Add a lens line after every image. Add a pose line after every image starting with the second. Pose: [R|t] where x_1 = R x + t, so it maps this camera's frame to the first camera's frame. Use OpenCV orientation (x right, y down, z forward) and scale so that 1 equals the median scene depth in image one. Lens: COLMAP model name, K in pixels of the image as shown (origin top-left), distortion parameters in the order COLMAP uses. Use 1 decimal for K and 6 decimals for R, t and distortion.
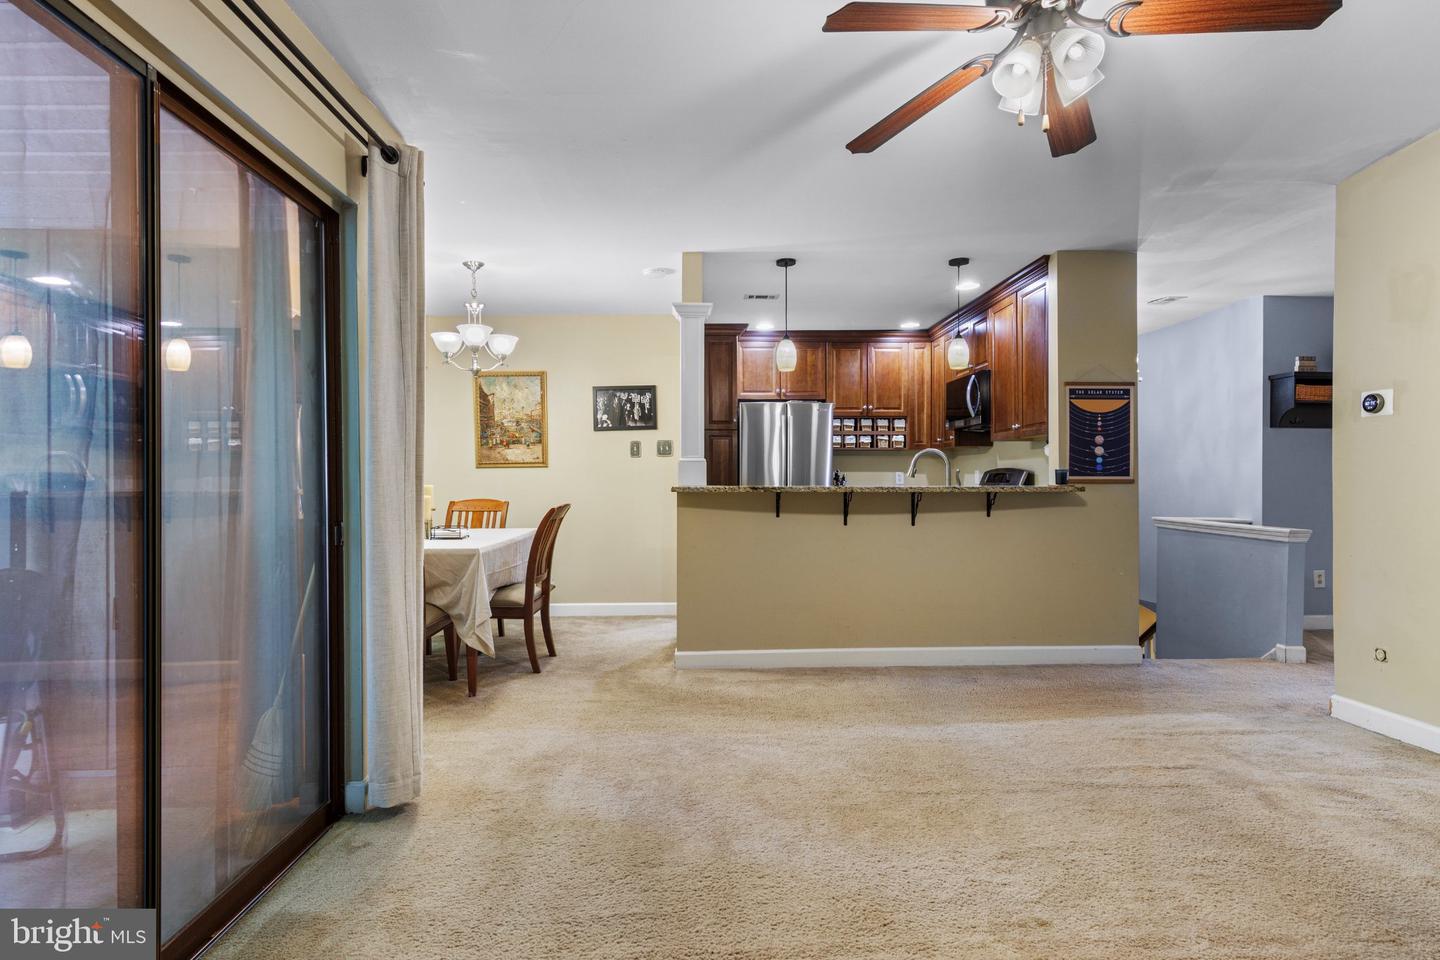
lens RADIAL K [[730.4, 0, 722.1], [0, 730.4, 491.3], [0, 0, 1]] dist [0.002262, 0.000121]
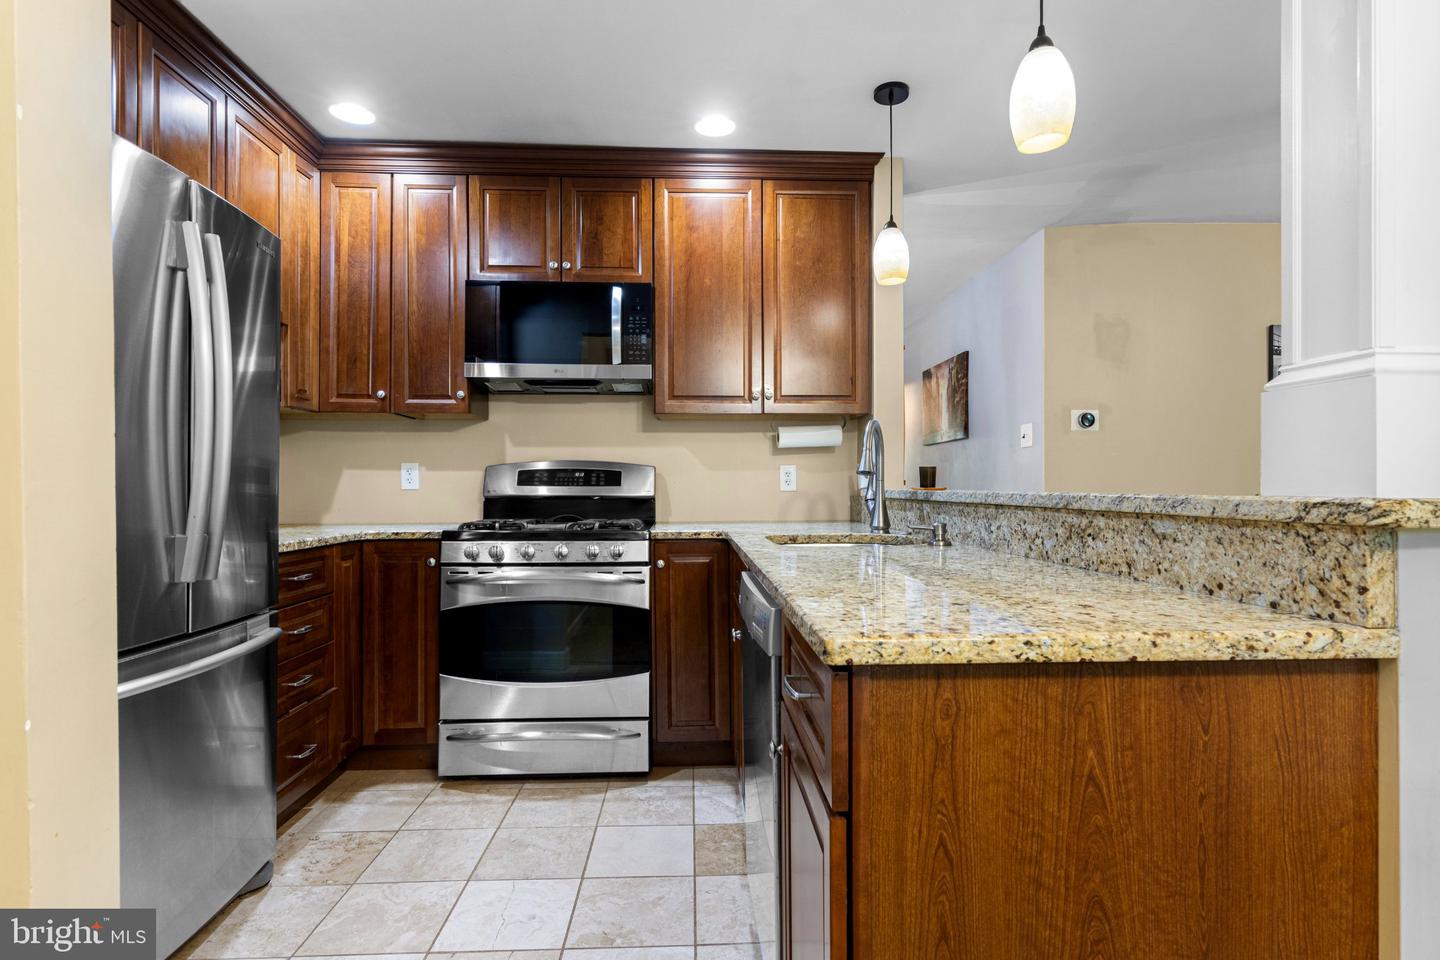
lens RADIAL K [[734.9, 0, 720.6], [0, 734.9, 484.5], [0, 0, 1]] dist [0.009036, 0.000374]
pose [[-0.007051, 0.003015, 0.999971, -0.186940], [0.015308, 0.999879, -0.002907, -0.009657], [-0.999858, 0.015287, -0.007097, 0.875118]]
